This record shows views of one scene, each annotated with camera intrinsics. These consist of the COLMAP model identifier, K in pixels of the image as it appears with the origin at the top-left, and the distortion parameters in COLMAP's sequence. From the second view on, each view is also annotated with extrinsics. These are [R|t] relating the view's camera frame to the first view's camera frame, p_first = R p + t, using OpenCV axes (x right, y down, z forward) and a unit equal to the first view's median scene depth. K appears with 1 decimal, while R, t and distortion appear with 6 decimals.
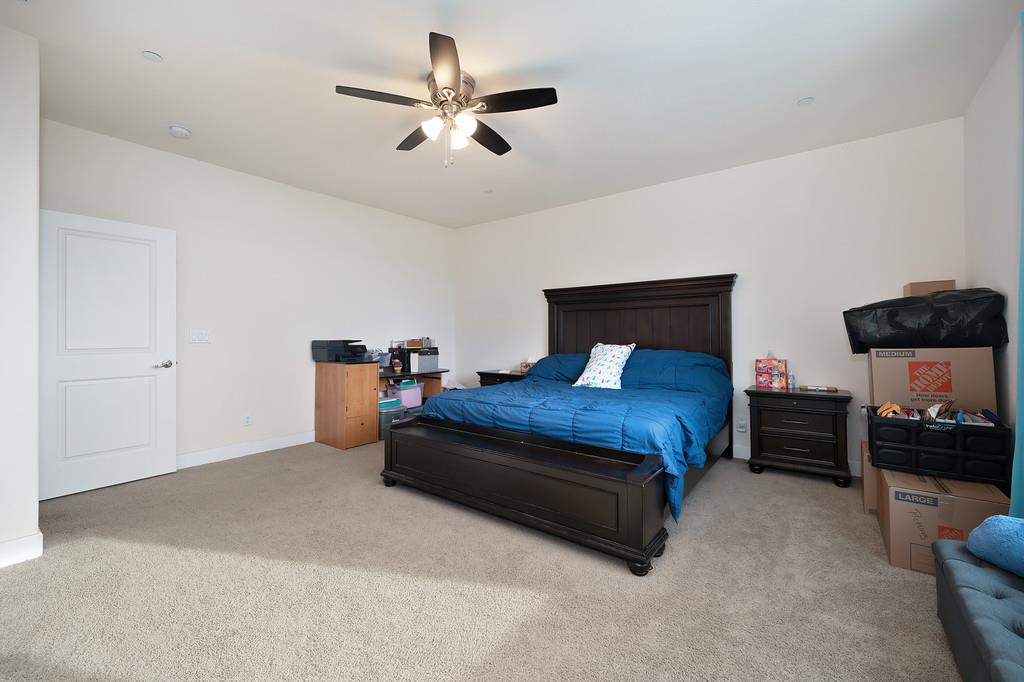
lens RADIAL K [[407.0, 0, 515.6], [0, 407.0, 334.5], [0, 0, 1]] dist [0.000649, 0.000184]
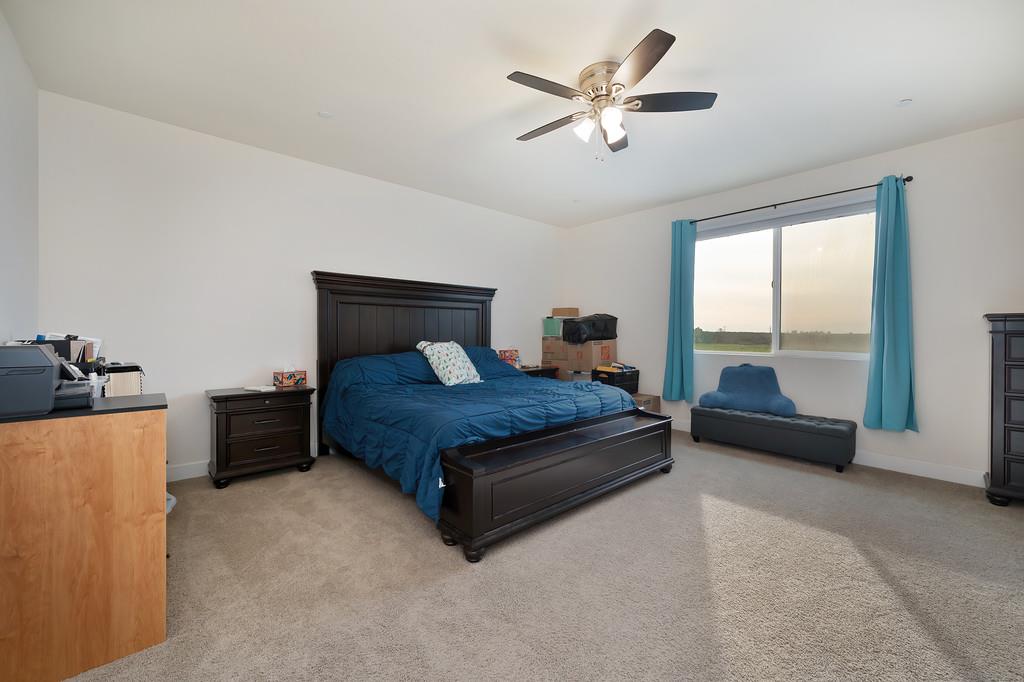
lens RADIAL K [[417.7, 0, 512.3], [0, 417.7, 339.8], [0, 0, 1]] dist [0.001599, 0.000110]
pose [[0.207449, -0.007704, 0.978215, -0.919171], [0.003913, 0.999968, 0.007045, 0.013193], [-0.978238, 0.002367, 0.207473, 0.777925]]
